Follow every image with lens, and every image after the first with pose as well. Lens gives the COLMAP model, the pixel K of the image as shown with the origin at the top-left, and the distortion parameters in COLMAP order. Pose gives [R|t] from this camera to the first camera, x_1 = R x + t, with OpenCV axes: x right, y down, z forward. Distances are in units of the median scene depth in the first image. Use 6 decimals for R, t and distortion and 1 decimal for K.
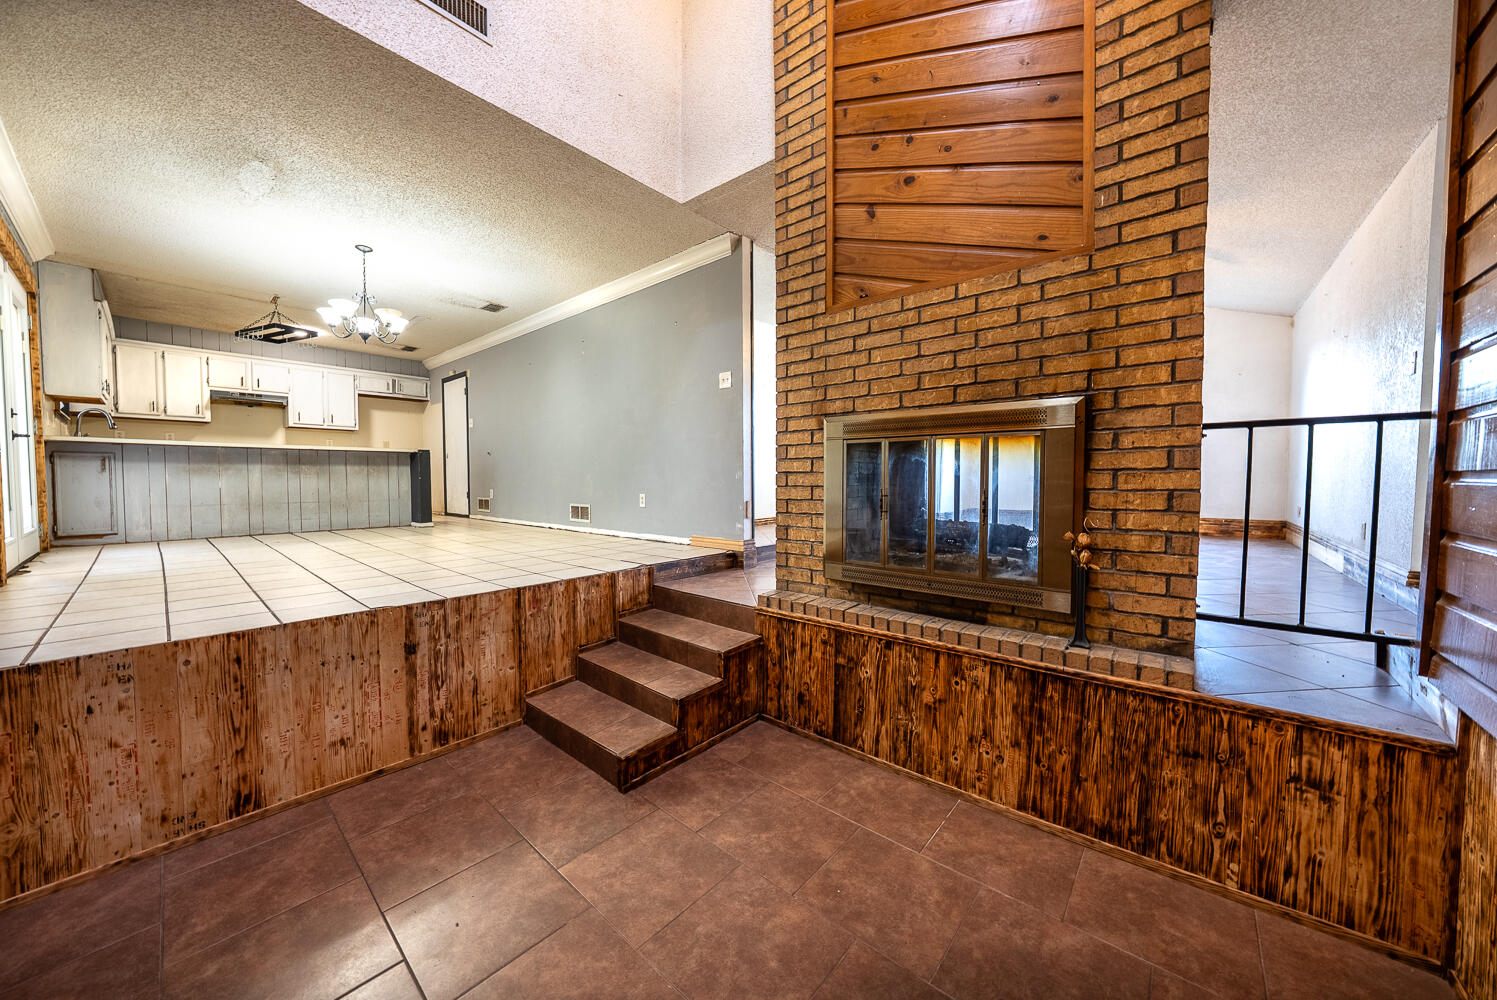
lens RADIAL K [[521.3, 0, 749.4], [0, 521.3, 496.3], [0, 0, 1]] dist [-0.013947, 0.000107]
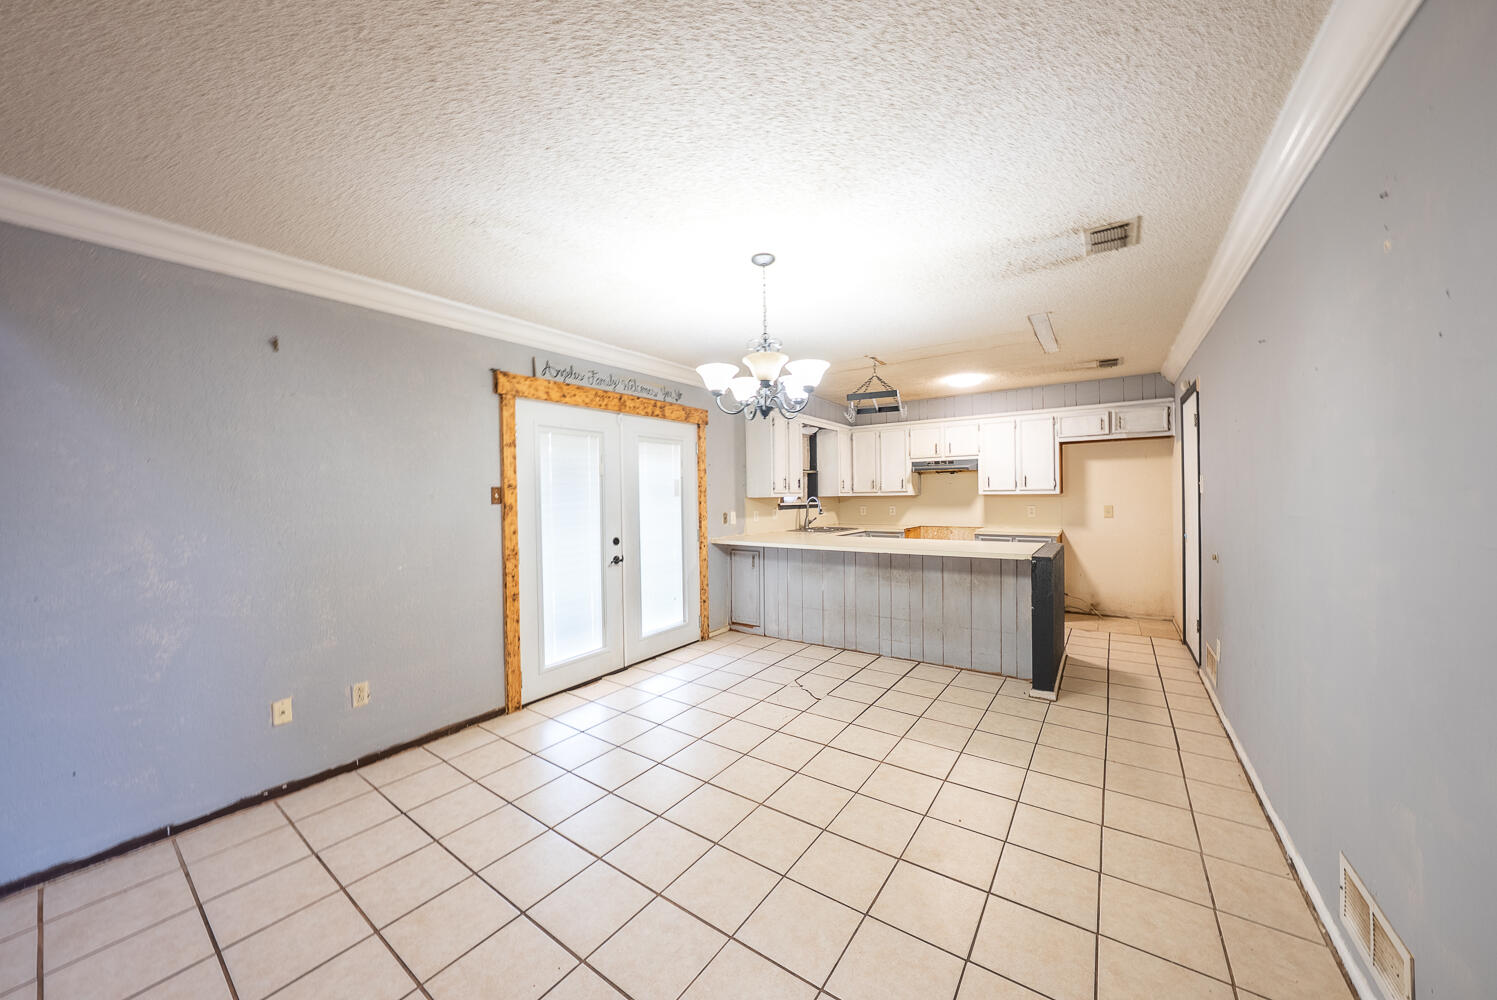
lens RADIAL K [[521.3, 0, 749.4], [0, 521.3, 496.3], [0, 0, 1]] dist [-0.013947, 0.000107]
pose [[0.091733, 0.002319, -0.995781, -0.118377], [-0.018028, 0.999837, 0.000668, -0.153866], [0.995620, 0.017891, 0.091760, 0.672898]]
